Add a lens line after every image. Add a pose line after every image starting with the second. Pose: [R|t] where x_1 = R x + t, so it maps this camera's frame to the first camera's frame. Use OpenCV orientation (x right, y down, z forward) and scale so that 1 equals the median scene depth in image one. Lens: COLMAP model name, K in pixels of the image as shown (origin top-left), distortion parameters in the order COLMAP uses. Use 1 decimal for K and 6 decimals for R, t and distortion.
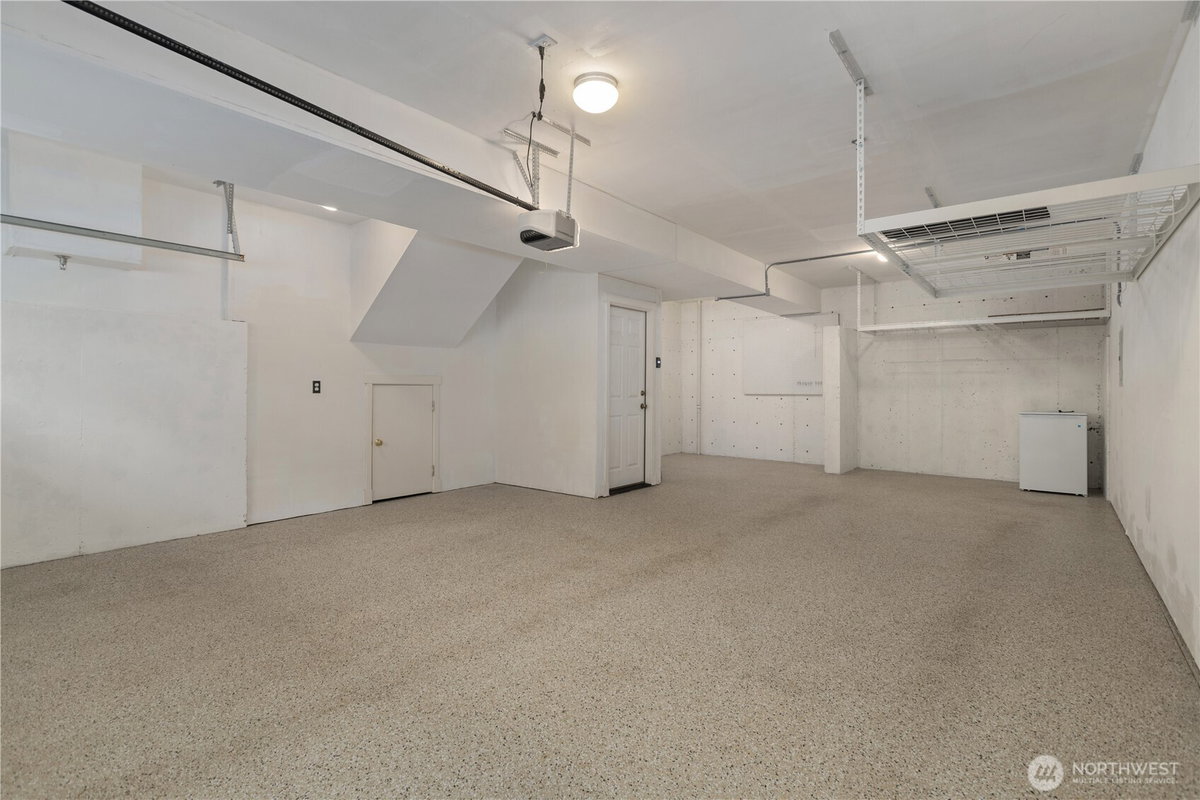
lens RADIAL K [[573.7, 0, 603.2], [0, 573.7, 384.3], [0, 0, 1]] dist [-0.001243, -0.000237]
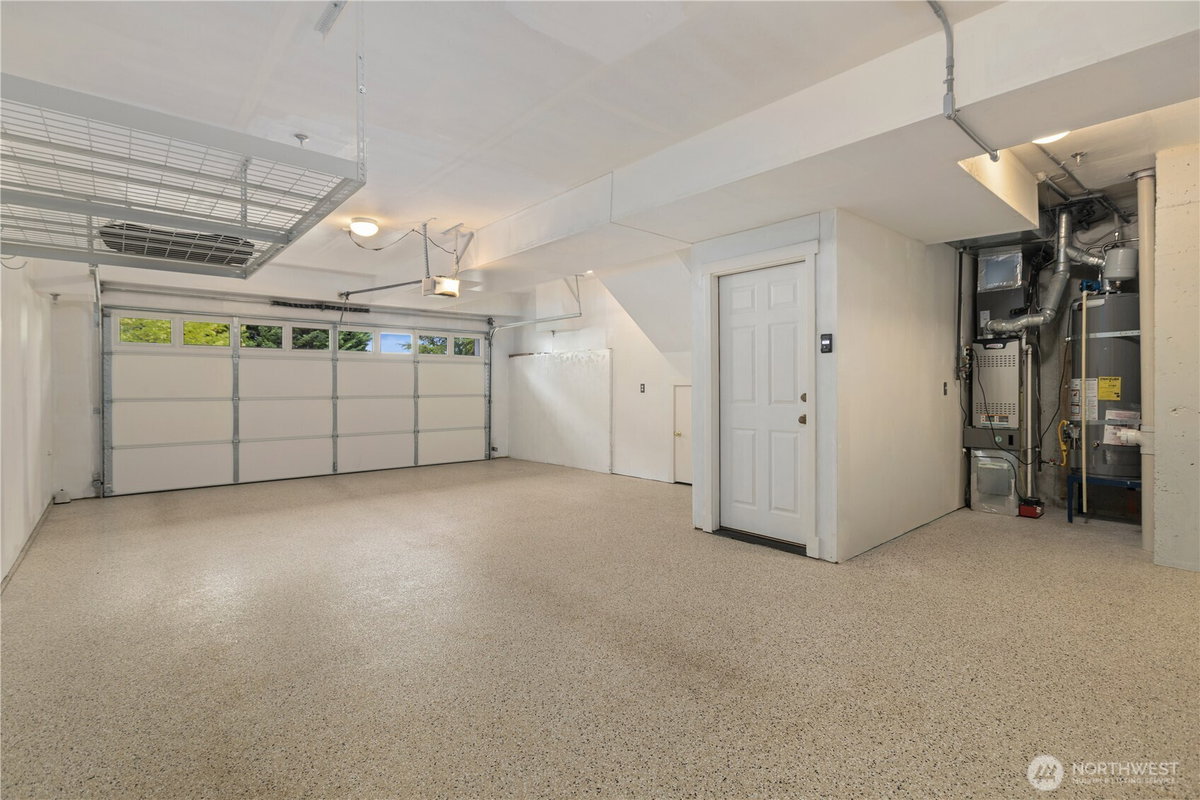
lens RADIAL K [[573.7, 0, 603.2], [0, 573.7, 384.3], [0, 0, 1]] dist [-0.001243, -0.000237]
pose [[-0.181632, -0.010428, -0.983311, 0.832011], [0.002885, 0.999934, -0.011137, 0.009286], [0.983362, -0.004859, -0.181590, 1.066553]]
